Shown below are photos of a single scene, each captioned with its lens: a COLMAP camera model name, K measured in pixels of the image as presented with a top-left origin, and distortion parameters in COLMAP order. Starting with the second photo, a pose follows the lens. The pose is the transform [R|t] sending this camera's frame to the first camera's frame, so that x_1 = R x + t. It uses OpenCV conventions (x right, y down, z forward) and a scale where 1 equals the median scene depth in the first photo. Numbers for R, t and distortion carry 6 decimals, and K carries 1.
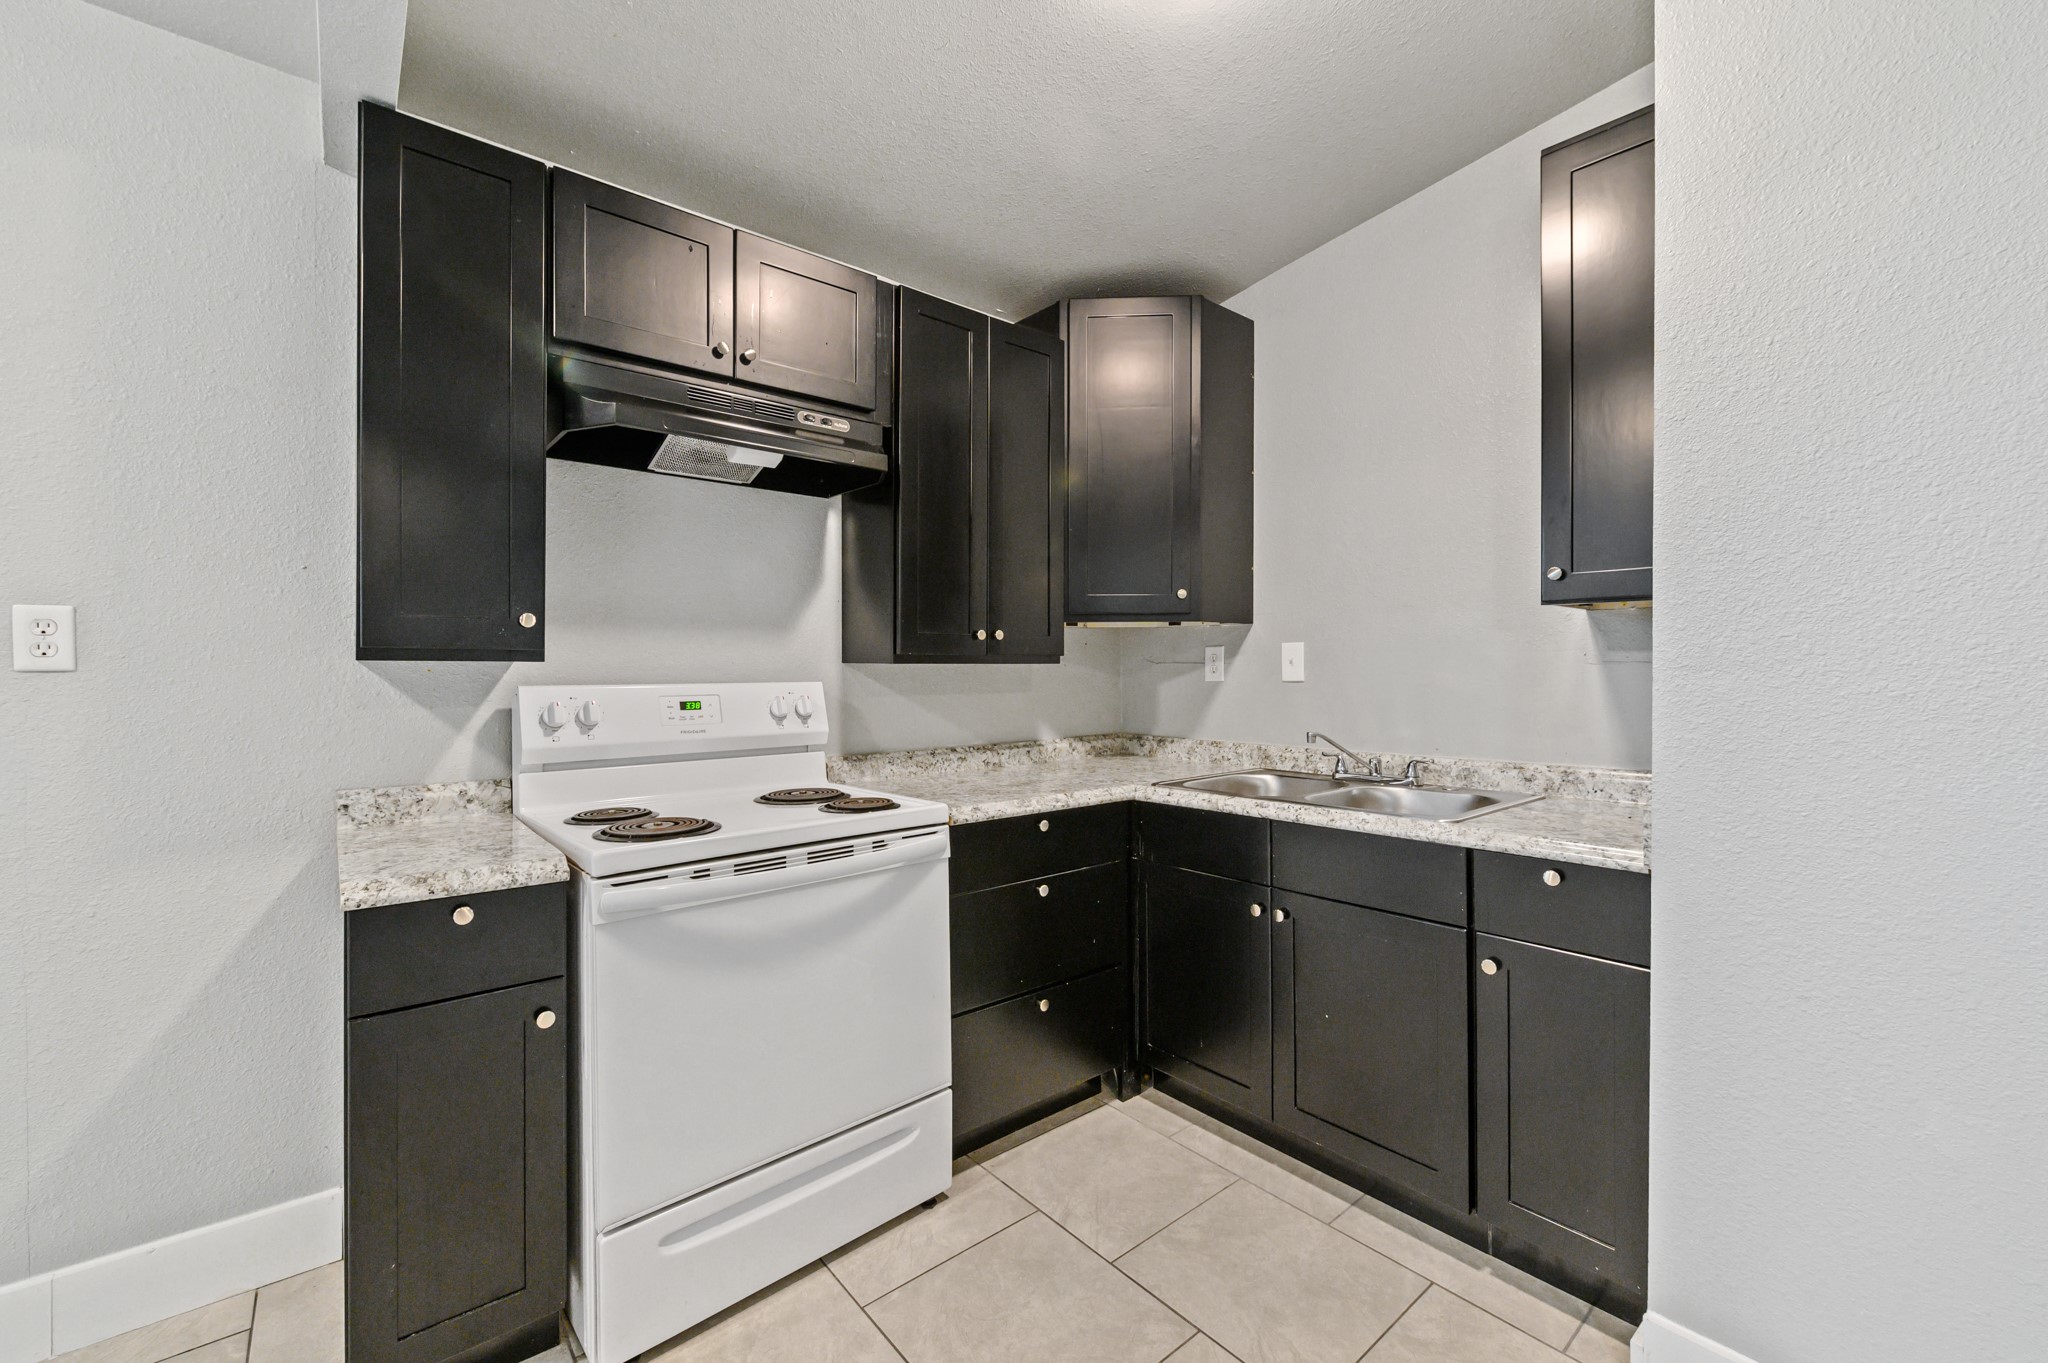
lens RADIAL K [[822.0, 0, 1025.5], [0, 822.0, 666.6], [0, 0, 1]] dist [-0.007024, -0.000030]
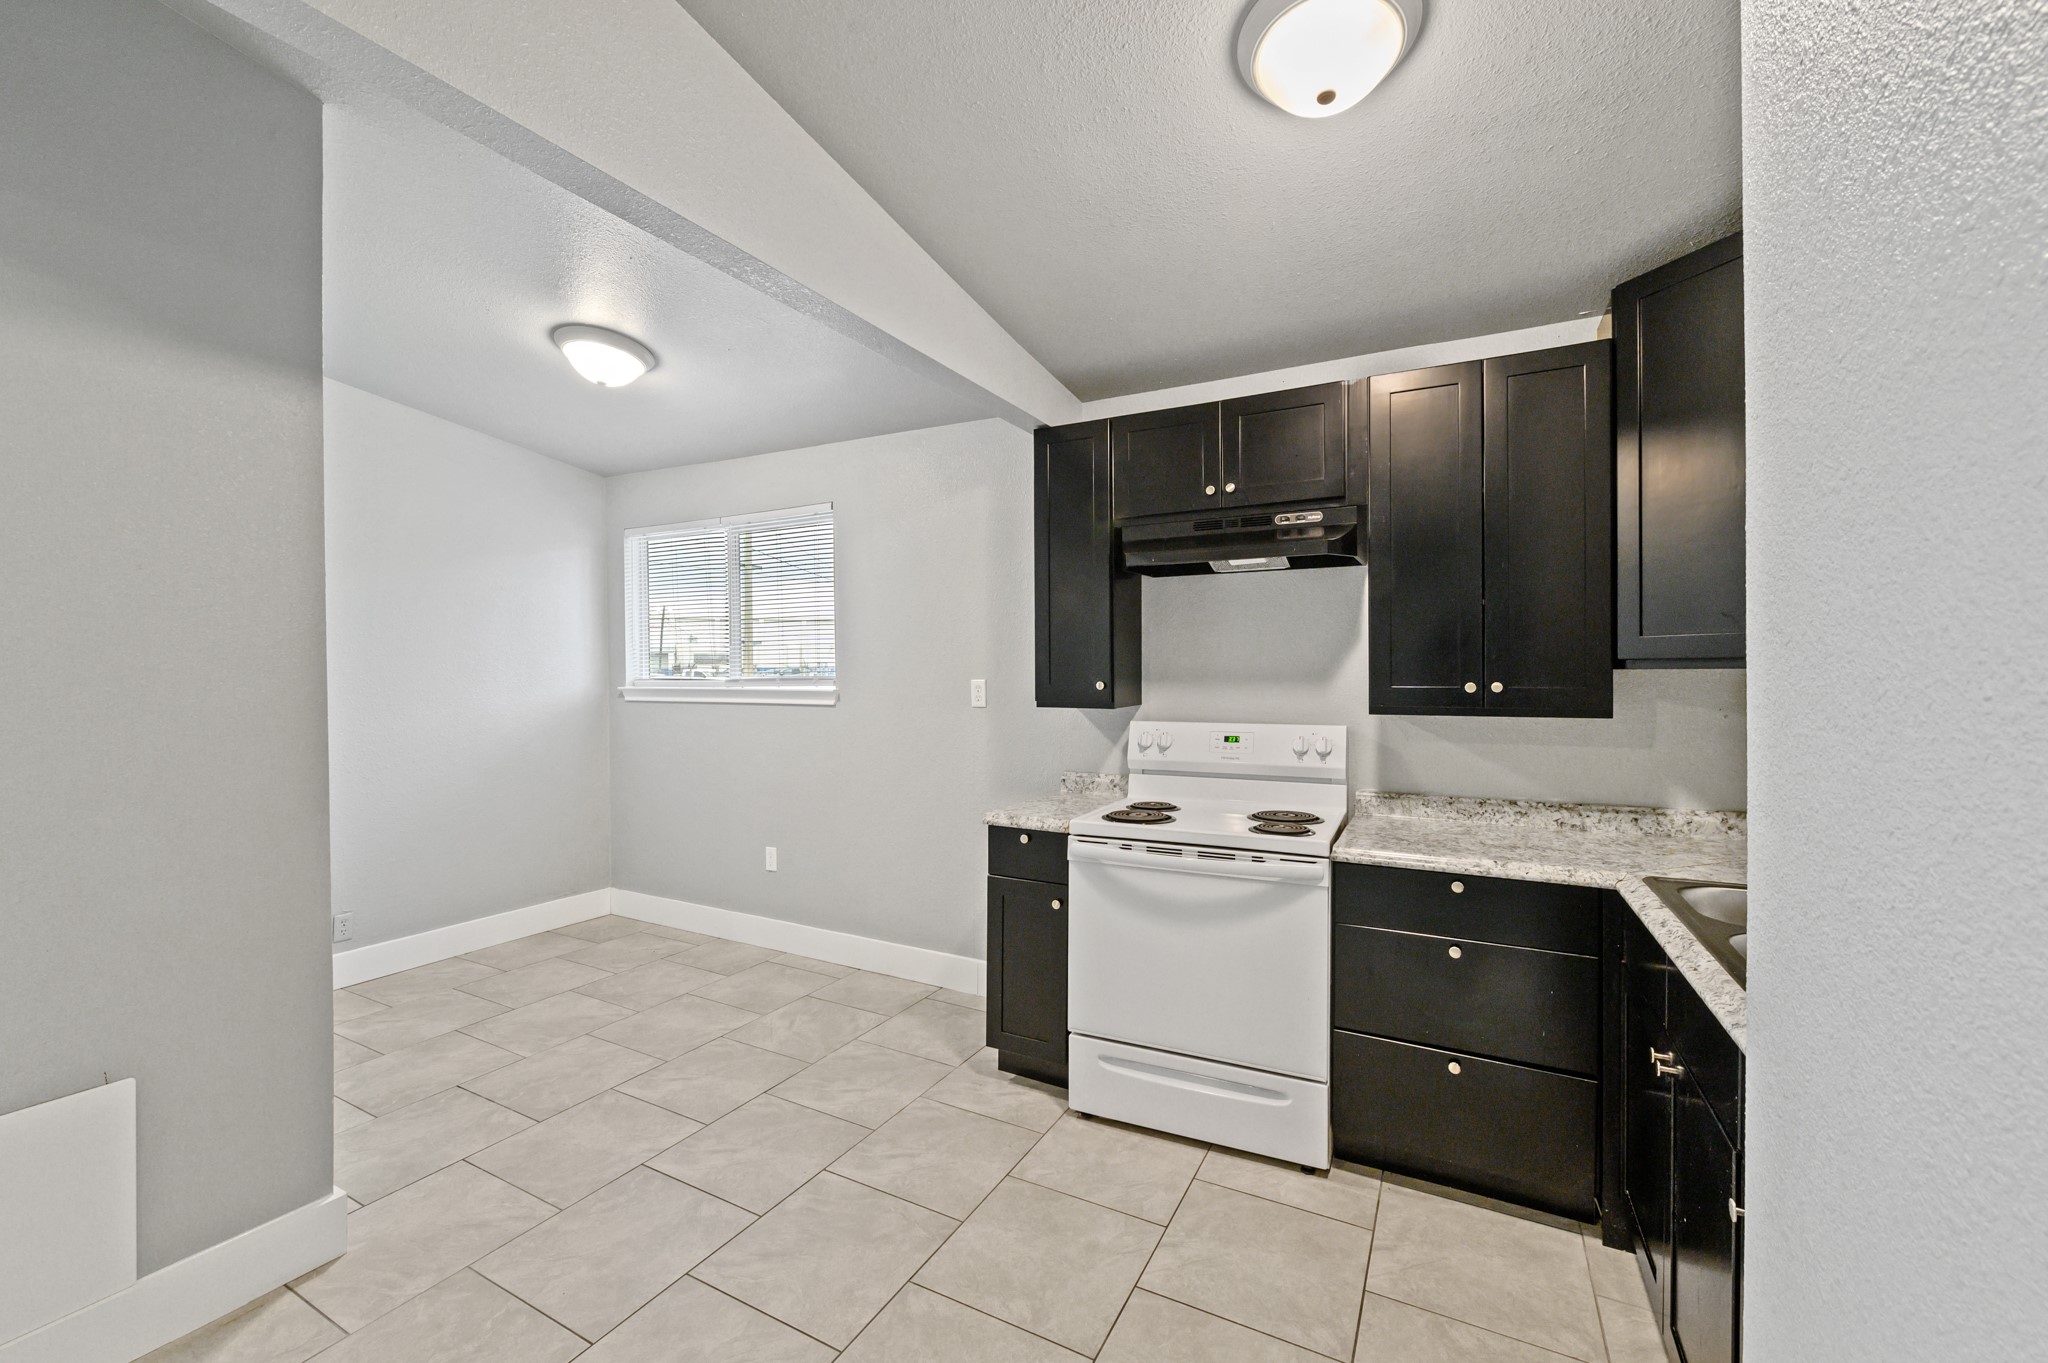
lens RADIAL K [[822.0, 0, 1030.7], [0, 822.0, 675.7], [0, 0, 1]] dist [-0.007024, -0.000030]
pose [[0.379328, 0.001570, -0.925261, 0.732627], [0.002379, 0.999994, 0.002672, -0.063254], [0.925259, -0.003215, 0.379322, 0.151669]]
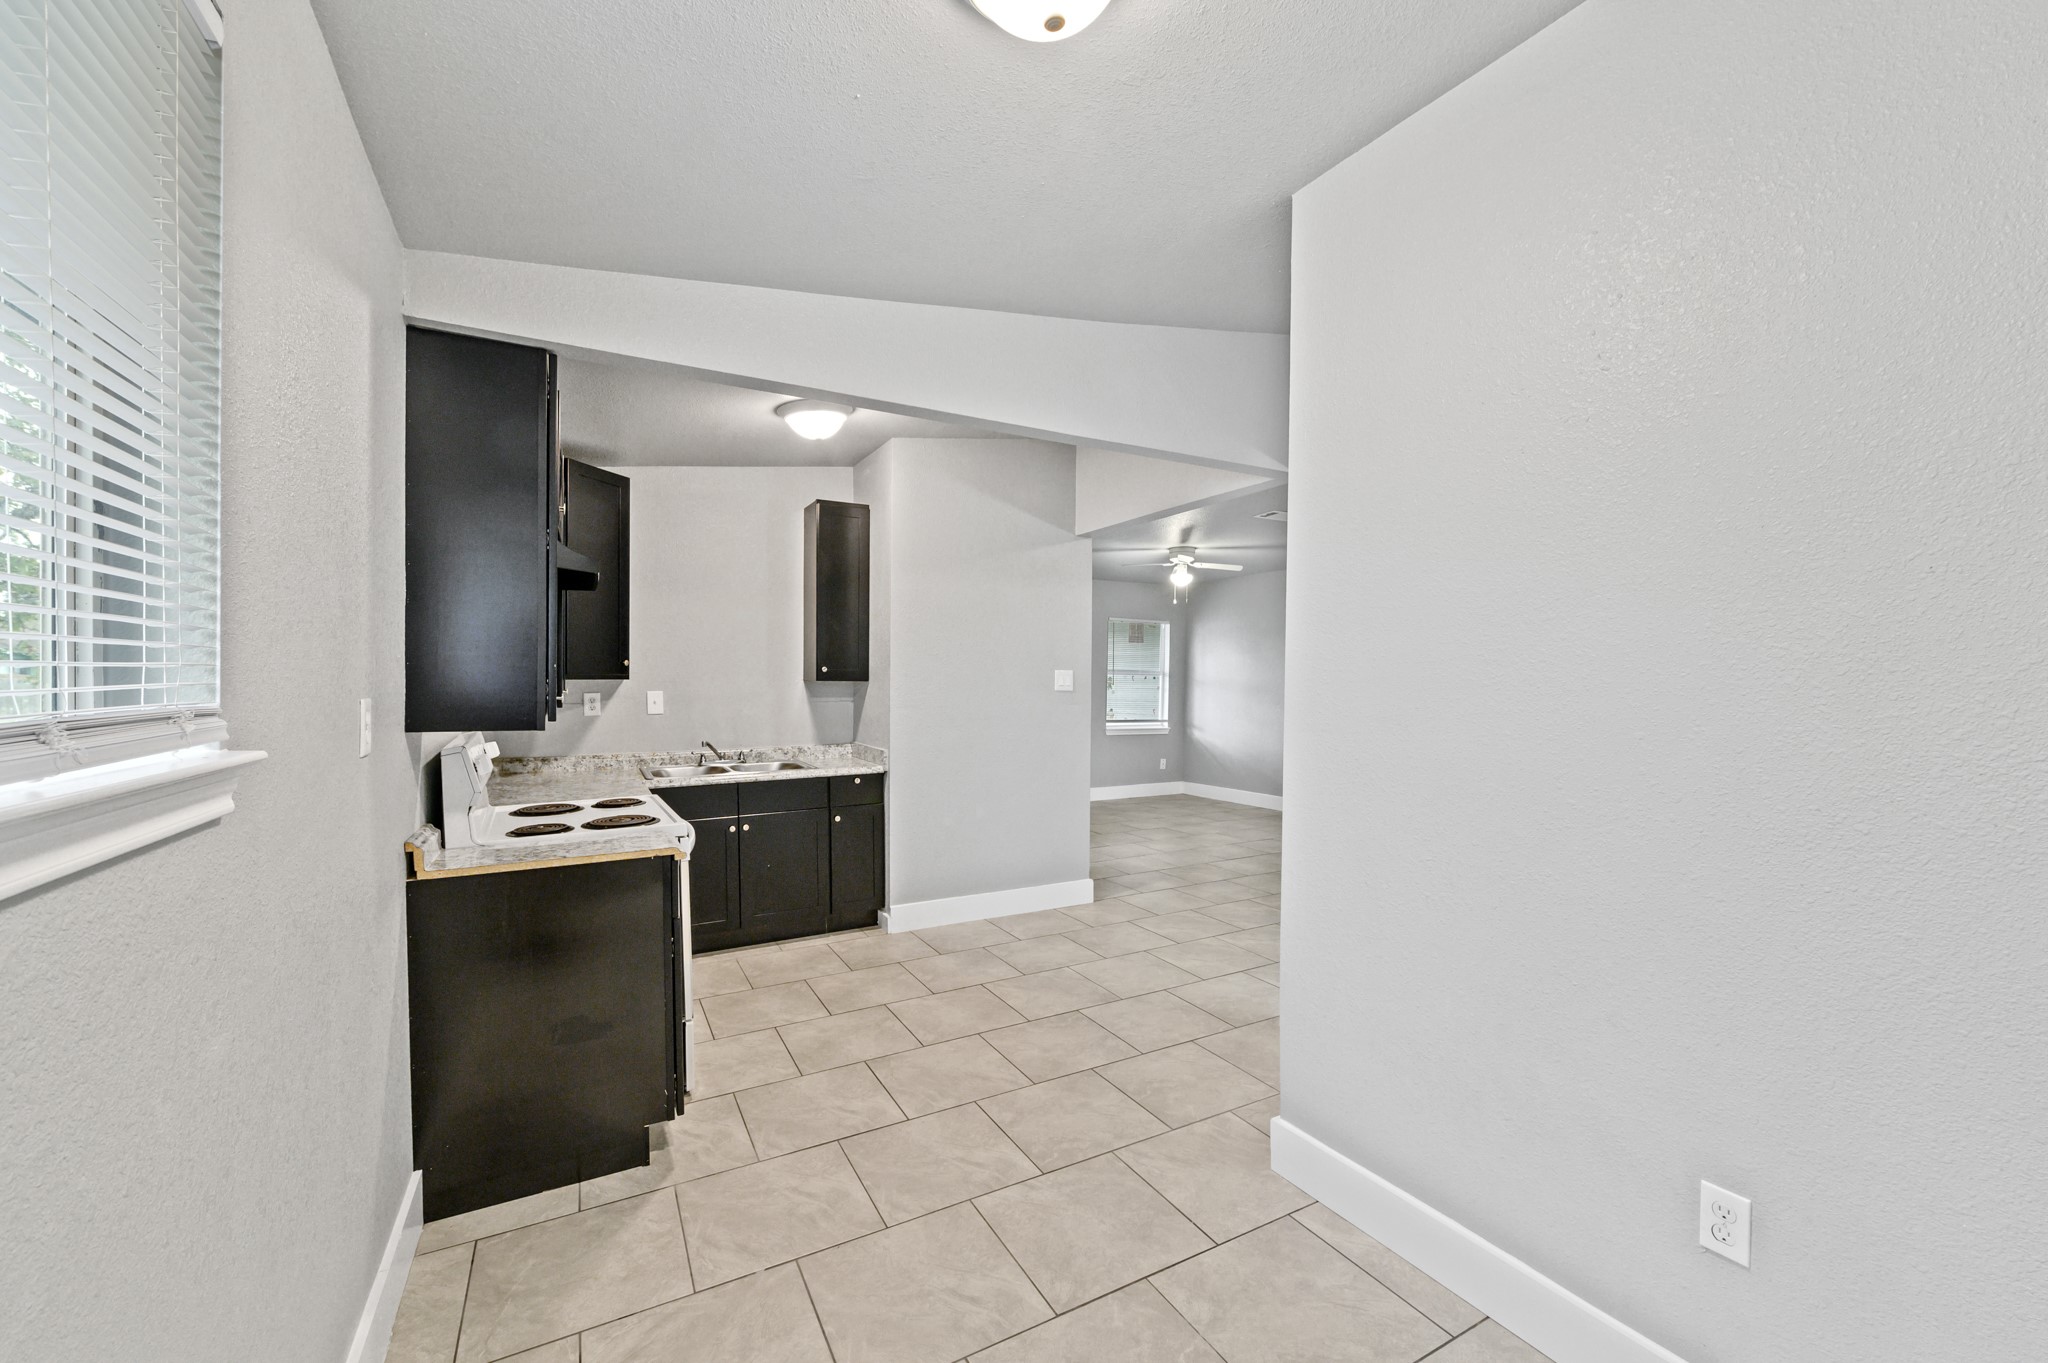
lens RADIAL K [[822.0, 0, 1025.5], [0, 822.0, 690.0], [0, 0, 1]] dist [-0.007024, -0.000030]
pose [[0.184913, -0.009710, 0.982707, -1.476723], [-0.004555, 0.999932, 0.010738, -0.066117], [-0.982744, -0.006462, 0.184856, -0.077378]]
